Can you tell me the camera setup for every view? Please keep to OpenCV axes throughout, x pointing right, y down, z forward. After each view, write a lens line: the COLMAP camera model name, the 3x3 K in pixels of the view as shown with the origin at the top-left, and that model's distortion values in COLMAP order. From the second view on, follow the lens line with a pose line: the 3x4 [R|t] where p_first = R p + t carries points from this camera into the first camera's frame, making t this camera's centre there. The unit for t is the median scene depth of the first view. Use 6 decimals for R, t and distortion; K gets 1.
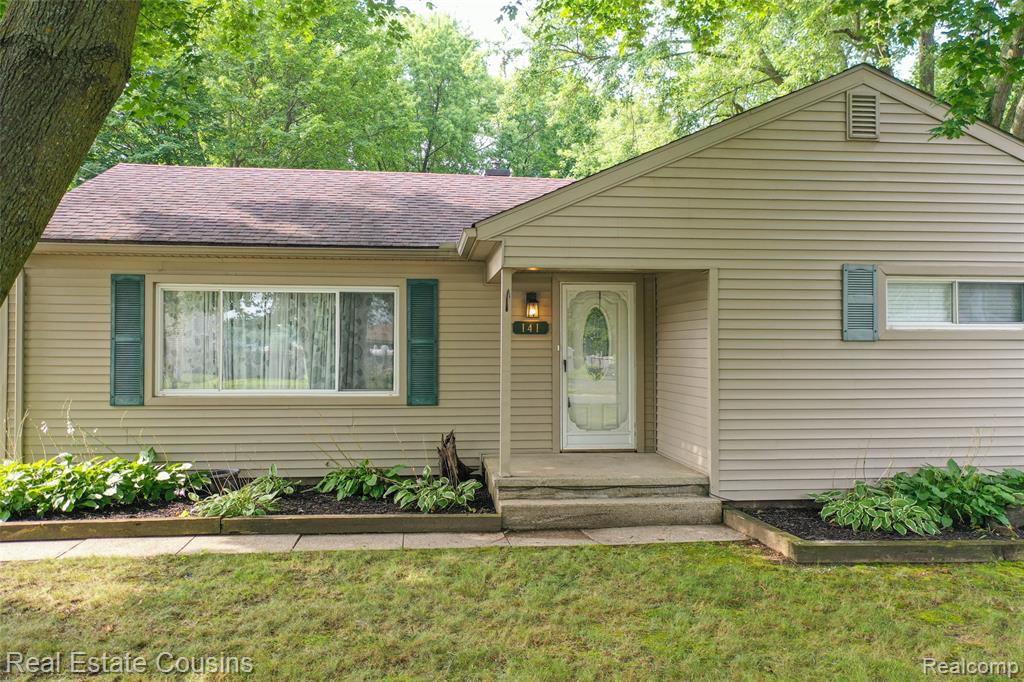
lens RADIAL K [[814.9, 0, 512.0], [0, 814.9, 341.0], [0, 0, 1]] dist [0.003610, 0.003962]
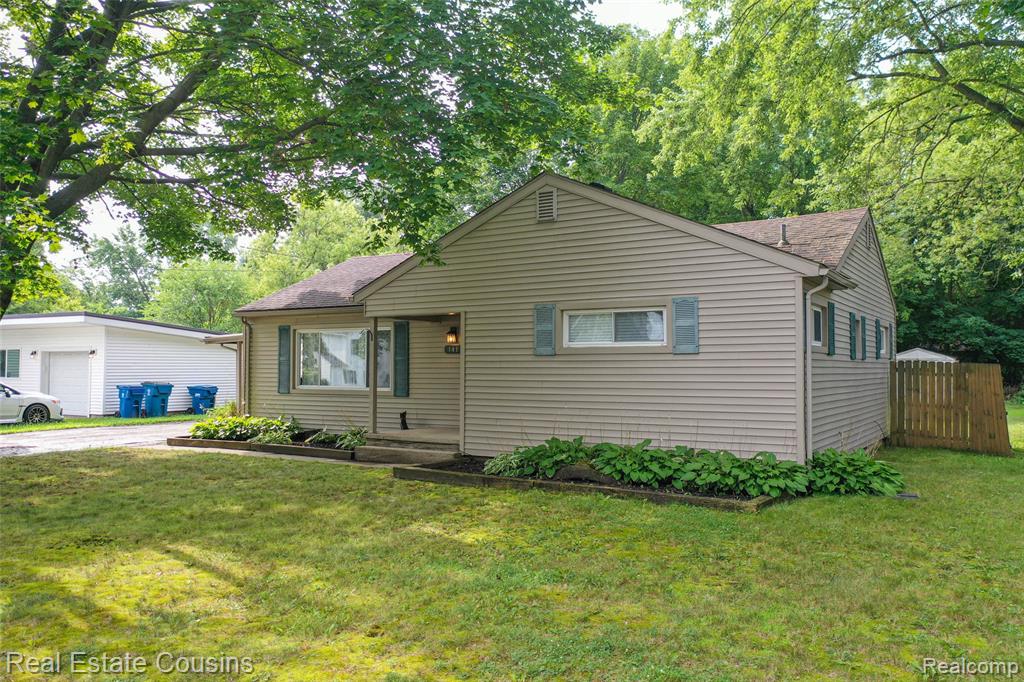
lens RADIAL K [[814.9, 0, 512.0], [0, 814.9, 341.0], [0, 0, 1]] dist [0.003610, 0.003962]
pose [[0.789154, -0.023825, -0.613733, 1.270102], [0.008105, 0.999564, -0.028380, 0.015752], [0.614142, 0.017422, 0.789003, -0.219623]]
